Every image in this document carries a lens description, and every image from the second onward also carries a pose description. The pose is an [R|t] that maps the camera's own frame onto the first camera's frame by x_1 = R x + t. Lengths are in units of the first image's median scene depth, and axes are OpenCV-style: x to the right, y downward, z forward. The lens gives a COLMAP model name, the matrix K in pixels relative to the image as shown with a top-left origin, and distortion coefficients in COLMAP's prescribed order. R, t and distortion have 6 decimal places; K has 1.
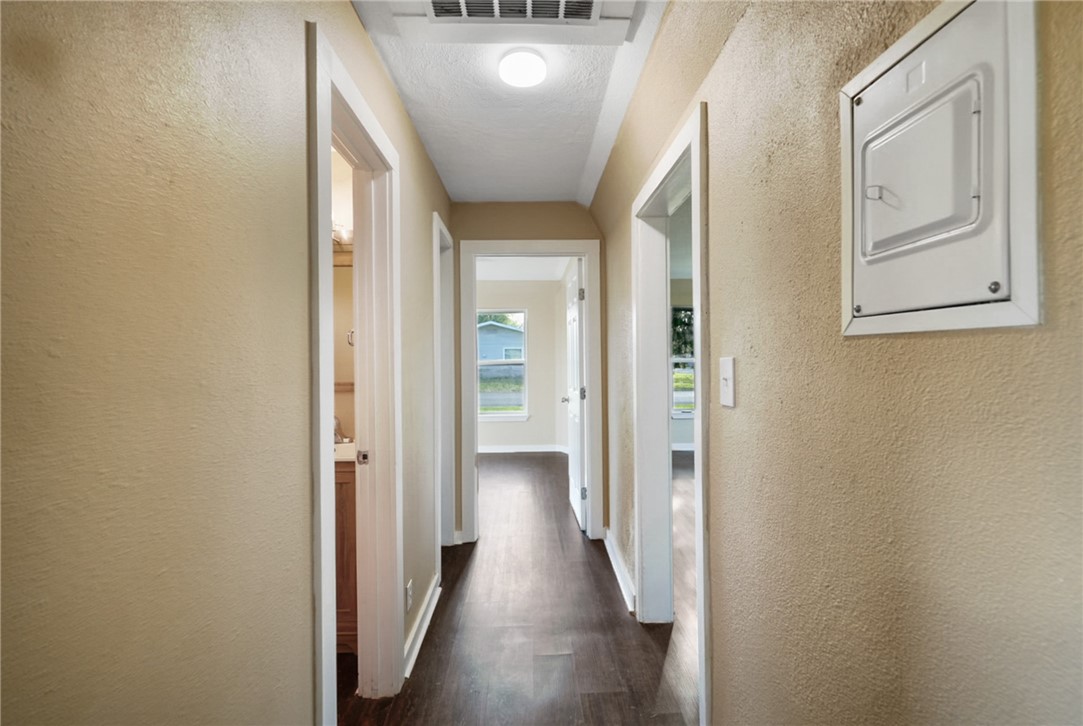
lens RADIAL K [[490.0, 0, 546.0], [0, 490.0, 359.1], [0, 0, 1]] dist [-0.000380, 0.000009]
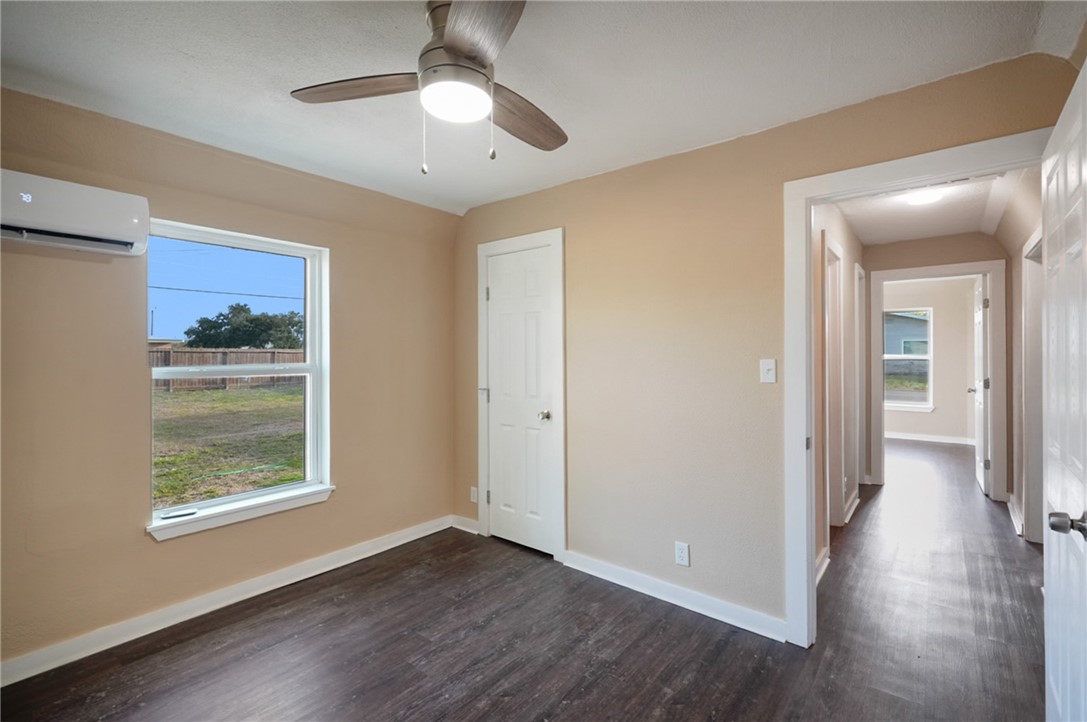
lens RADIAL K [[504.4, 0, 542.9], [0, 504.4, 350.0], [0, 0, 1]] dist [0.004223, 0.000854]
pose [[0.763826, 0.006081, -0.645393, 0.044065], [-0.007402, 0.999972, 0.000661, -0.007982], [0.645380, 0.004272, 0.763850, -0.699969]]
